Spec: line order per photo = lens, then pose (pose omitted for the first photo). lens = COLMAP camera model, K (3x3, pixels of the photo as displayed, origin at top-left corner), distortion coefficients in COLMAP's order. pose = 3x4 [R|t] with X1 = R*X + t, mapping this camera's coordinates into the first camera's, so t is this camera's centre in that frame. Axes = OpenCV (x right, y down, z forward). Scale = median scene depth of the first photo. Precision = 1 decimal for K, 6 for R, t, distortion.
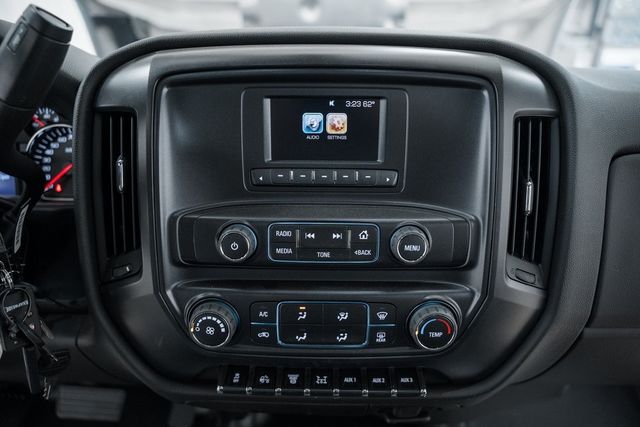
lens RADIAL K [[459.2, 0, 315.5], [0, 459.2, 210.4], [0, 0, 1]] dist [-0.125641, 0.017558]
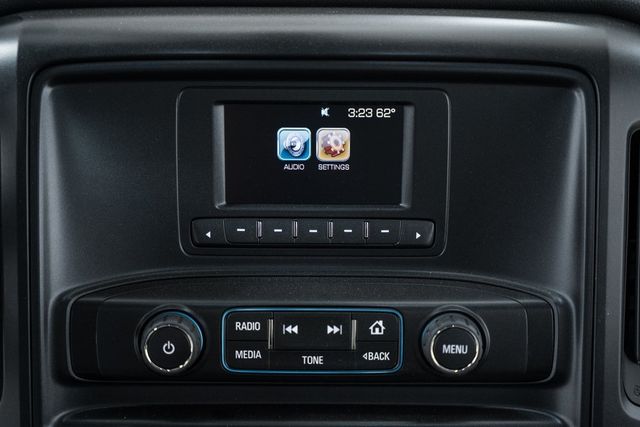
lens RADIAL K [[1191.4, 0, 315.3], [0, 1191.4, 214.3], [0, 0, 1]] dist [0.225828, 0.000000]
pose [[0.999887, -0.005285, 0.014085, -0.000476], [0.005604, 0.999728, -0.022658, -0.061842], [-0.013961, 0.022735, 0.999644, -0.597819]]
